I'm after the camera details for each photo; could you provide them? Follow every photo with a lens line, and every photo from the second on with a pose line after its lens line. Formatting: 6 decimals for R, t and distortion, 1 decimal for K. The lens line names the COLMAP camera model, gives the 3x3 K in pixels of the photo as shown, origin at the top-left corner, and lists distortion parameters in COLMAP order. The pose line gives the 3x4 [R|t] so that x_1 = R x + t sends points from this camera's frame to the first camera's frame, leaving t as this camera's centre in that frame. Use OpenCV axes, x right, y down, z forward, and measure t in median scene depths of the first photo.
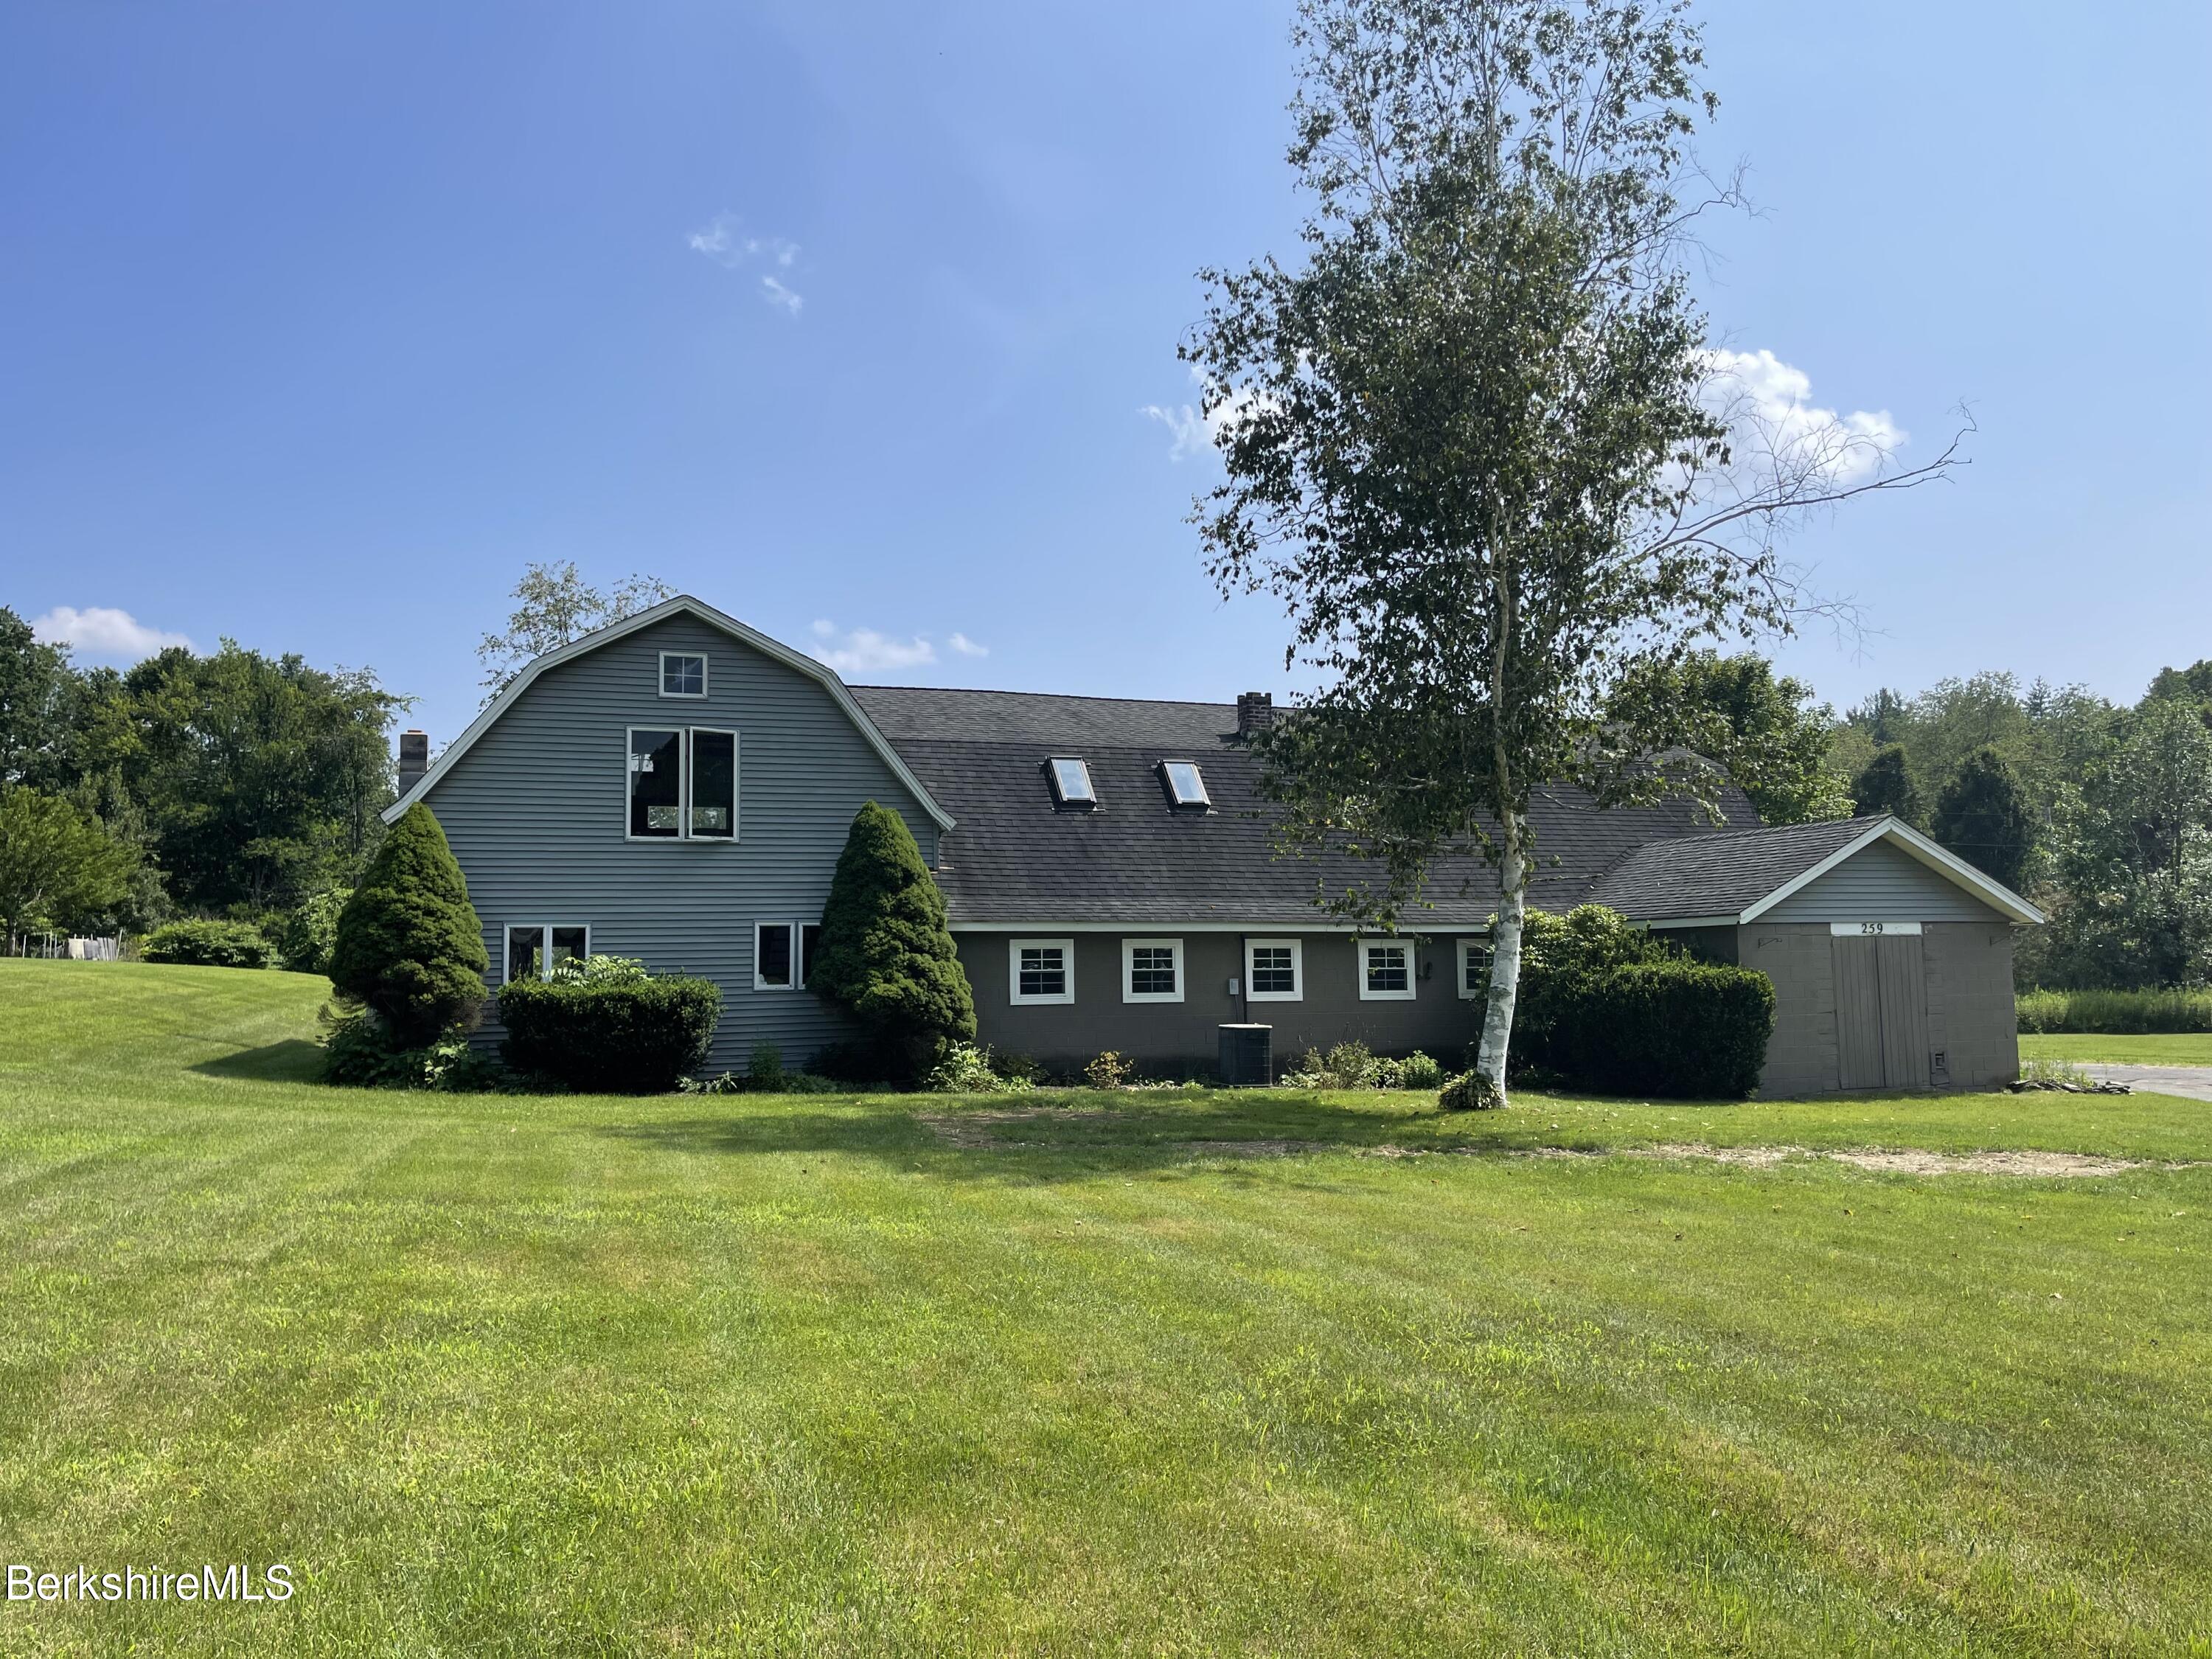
lens RADIAL K [[1663.9, 0, 1106.0], [0, 1663.9, 829.5], [0, 0, 1]] dist [0.007350, 0.004870]
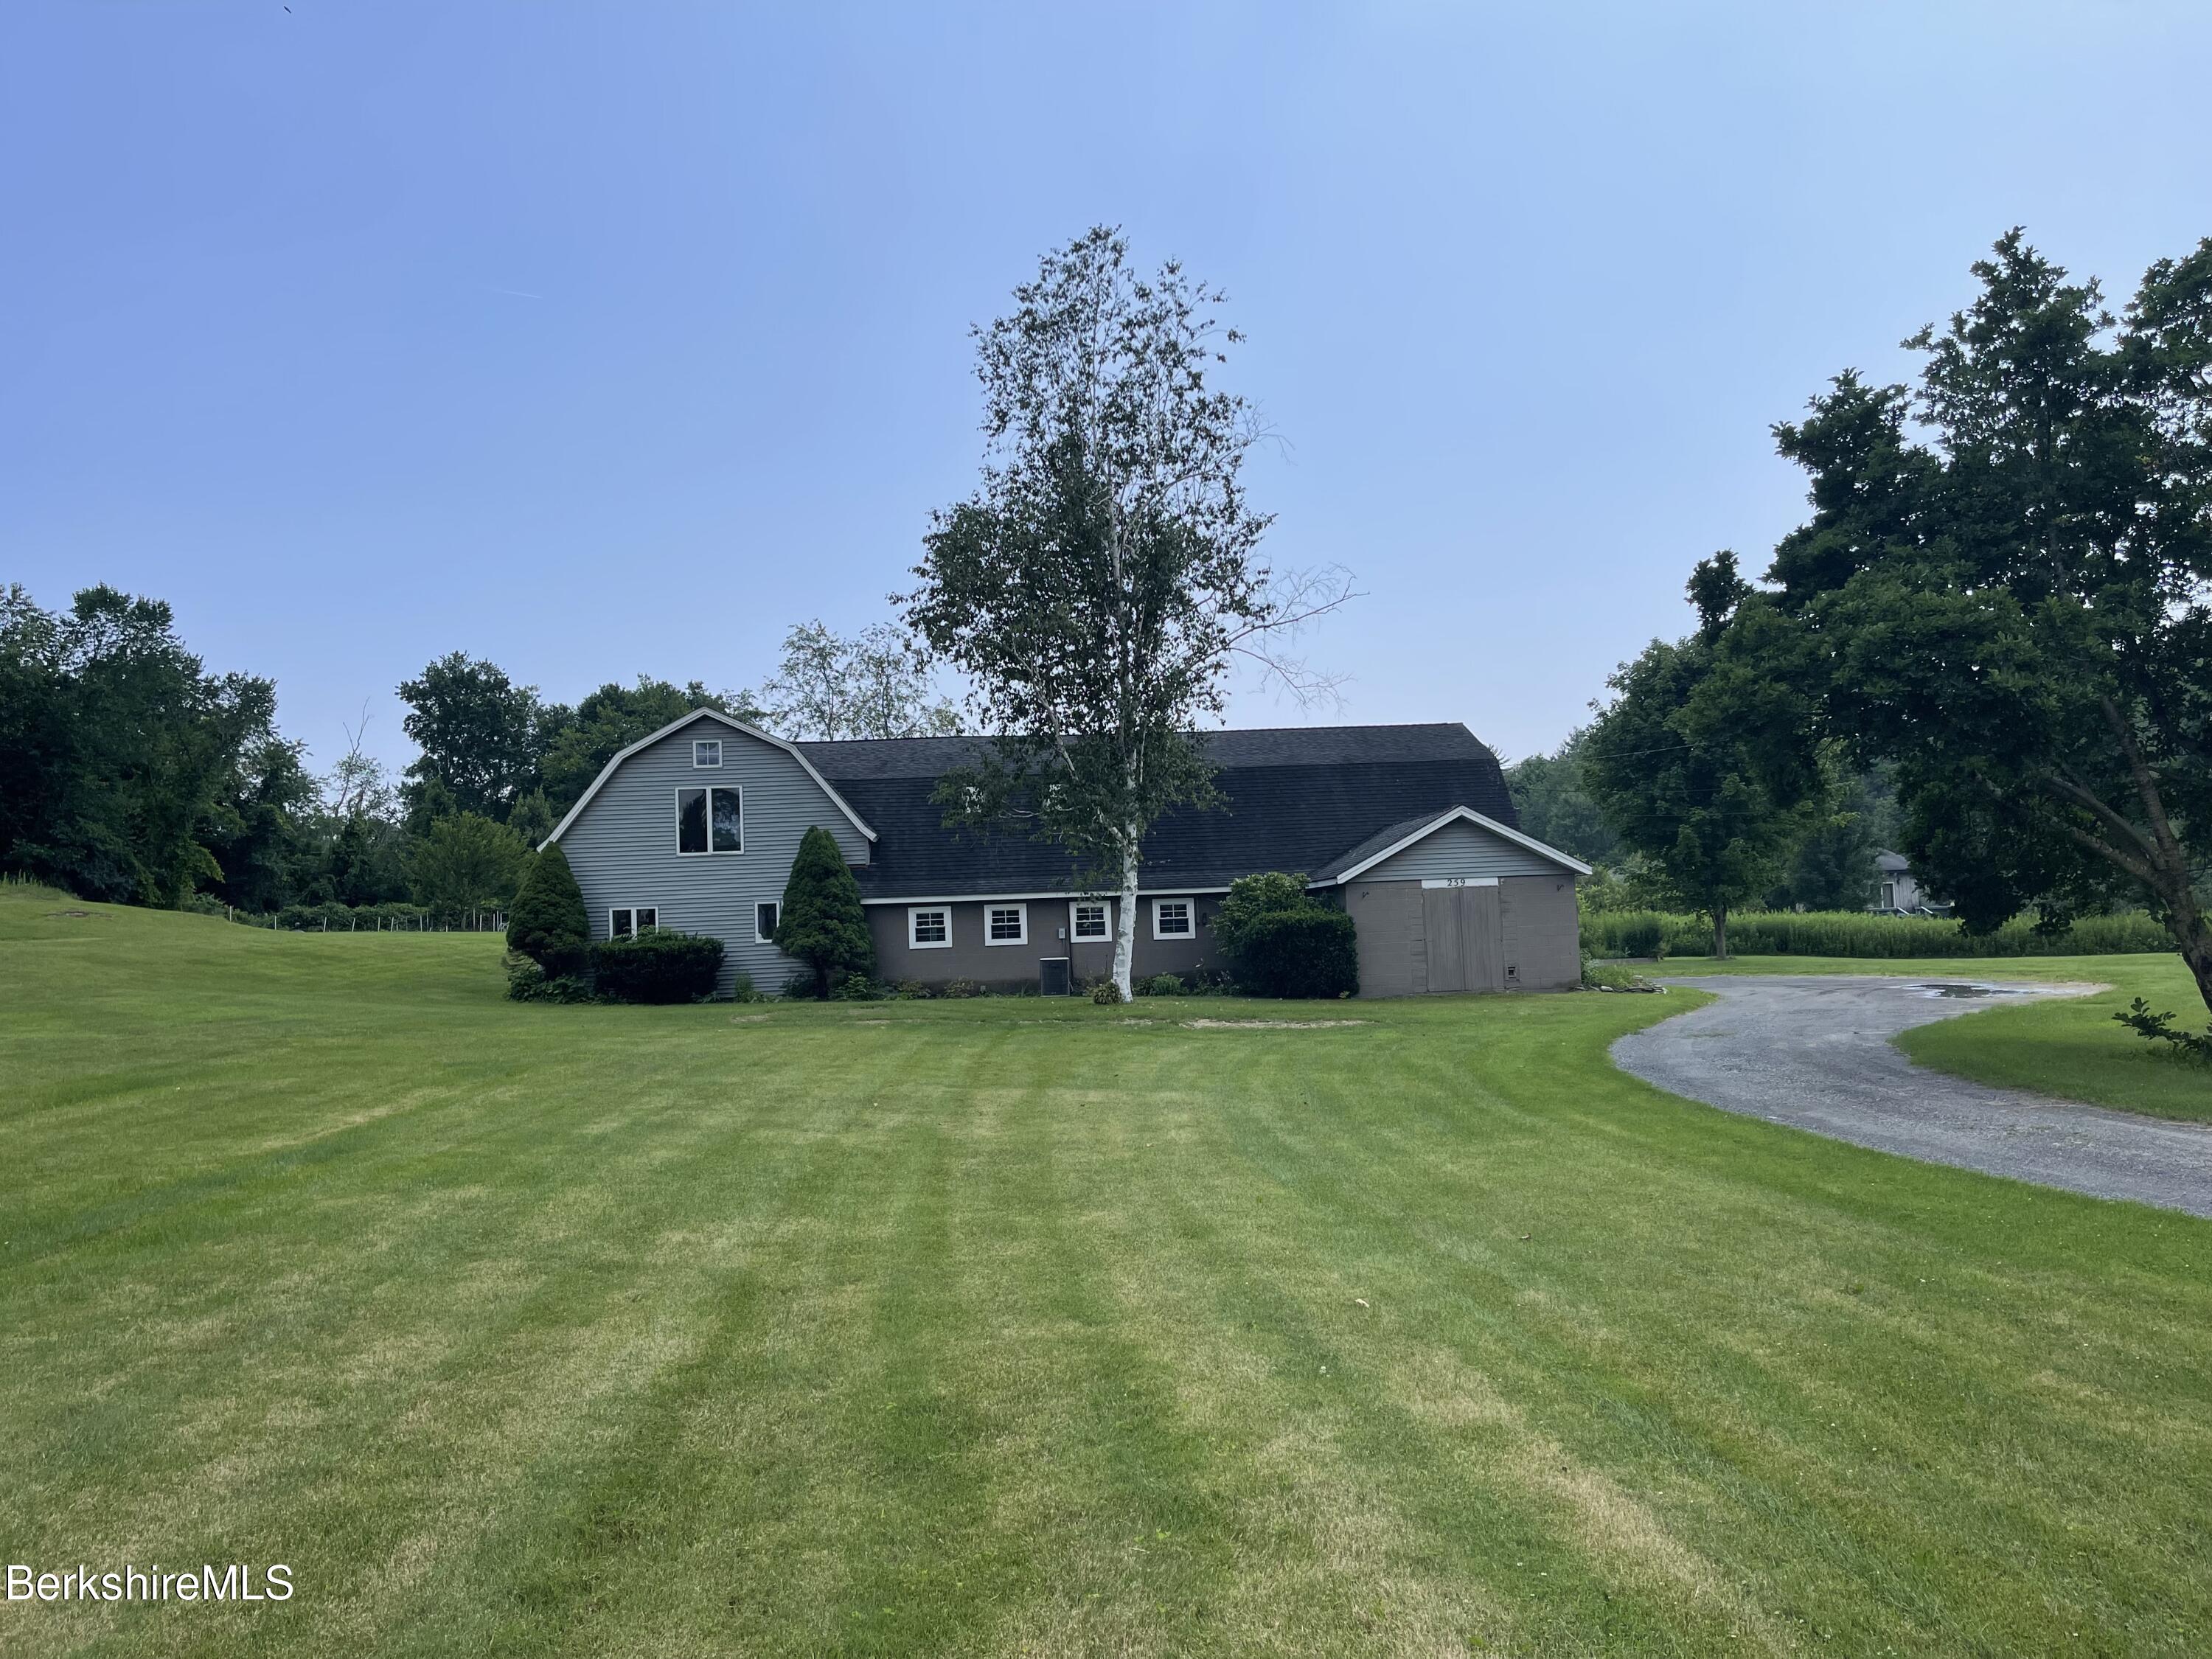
lens RADIAL K [[1663.9, 0, 1106.0], [0, 1663.9, 829.5], [0, 0, 1]] dist [0.007350, 0.004870]
pose [[0.962584, -0.042541, -0.267624, 0.552309], [0.050596, 0.998448, 0.023273, -0.036131], [0.266219, -0.035943, 0.963242, -0.479607]]
